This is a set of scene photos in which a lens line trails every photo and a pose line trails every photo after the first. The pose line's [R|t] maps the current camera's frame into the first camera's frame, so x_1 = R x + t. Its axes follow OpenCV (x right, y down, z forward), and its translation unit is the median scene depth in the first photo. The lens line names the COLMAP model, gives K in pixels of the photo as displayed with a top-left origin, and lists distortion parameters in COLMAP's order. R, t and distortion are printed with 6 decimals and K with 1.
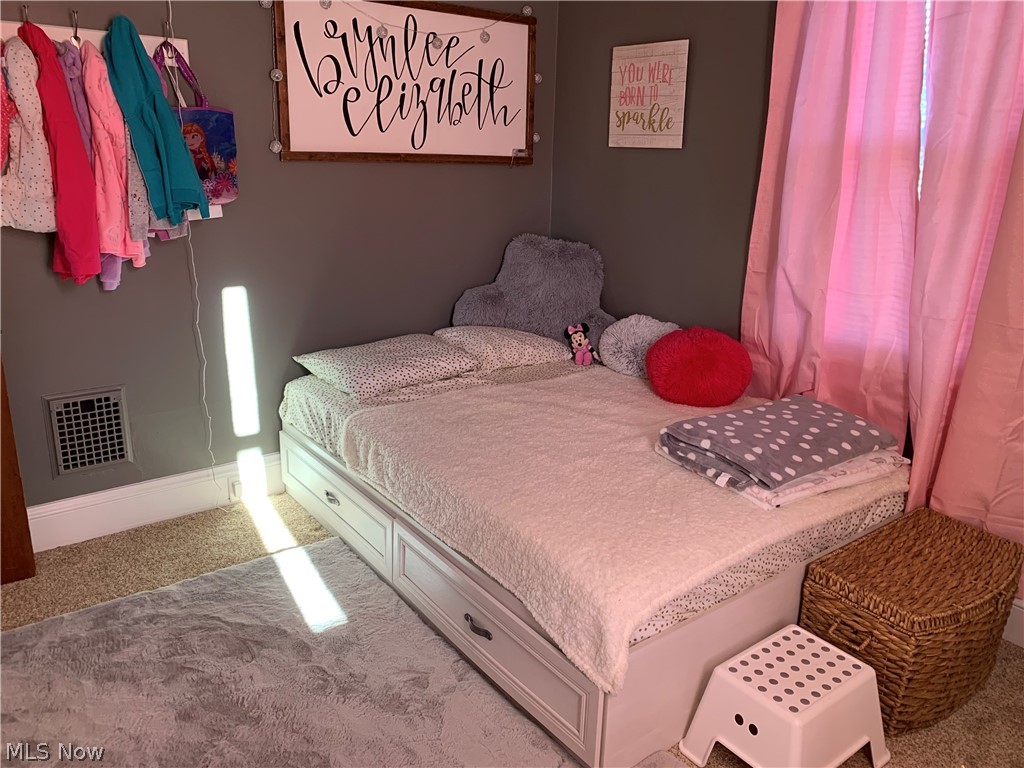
lens RADIAL K [[780.6, 0, 509.1], [0, 780.6, 380.3], [0, 0, 1]] dist [-0.007486, -0.006227]
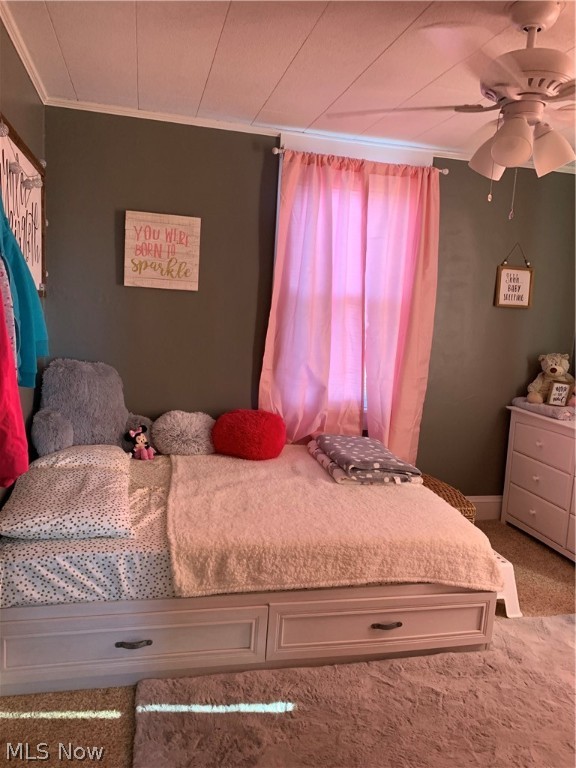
lens RADIAL K [[585.4, 0, 286.4], [0, 585.4, 386.9], [0, 0, 1]] dist [-0.007486, -0.006227]
pose [[0.381223, -0.131916, 0.915023, -0.719820], [0.213028, 0.975666, 0.051905, -0.145177], [-0.899604, 0.175138, 0.400048, 0.451489]]
